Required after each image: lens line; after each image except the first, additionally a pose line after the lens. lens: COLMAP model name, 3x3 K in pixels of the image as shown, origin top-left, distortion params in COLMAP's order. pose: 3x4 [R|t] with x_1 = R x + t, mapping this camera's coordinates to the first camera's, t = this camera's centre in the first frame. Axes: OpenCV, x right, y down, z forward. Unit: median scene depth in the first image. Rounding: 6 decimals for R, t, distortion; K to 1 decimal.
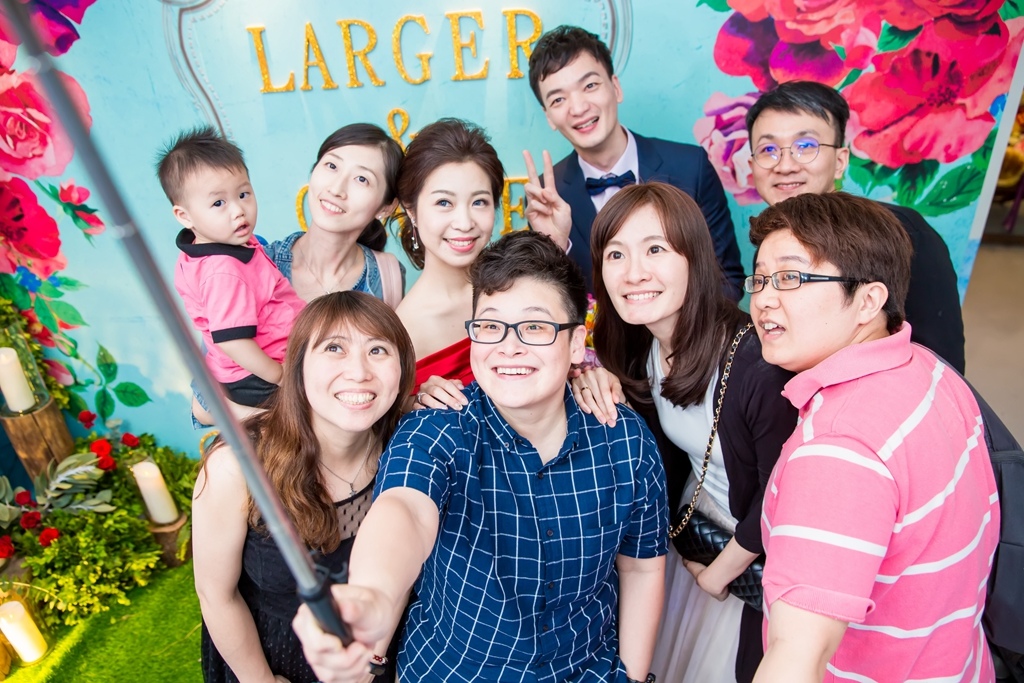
lens RADIAL K [[787.3, 0, 525.3], [0, 787.3, 347.7], [0, 0, 1]] dist [-0.075595, 0.072316]
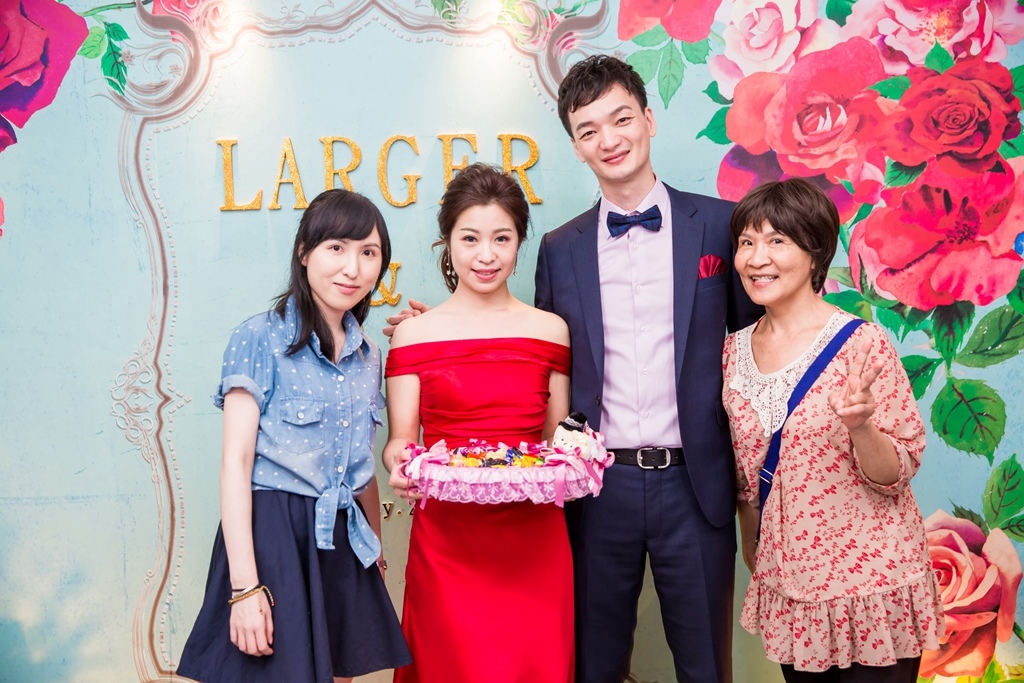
lens RADIAL K [[1349.1, 0, 505.1], [0, 1349.1, 338.5], [0, 0, 1]] dist [0.088943, 0.000000]
pose [[0.992987, 0.030540, 0.114208, -0.194599], [0.030659, 0.866478, -0.498273, 0.589146], [-0.114176, 0.498280, 0.859465, -0.294335]]
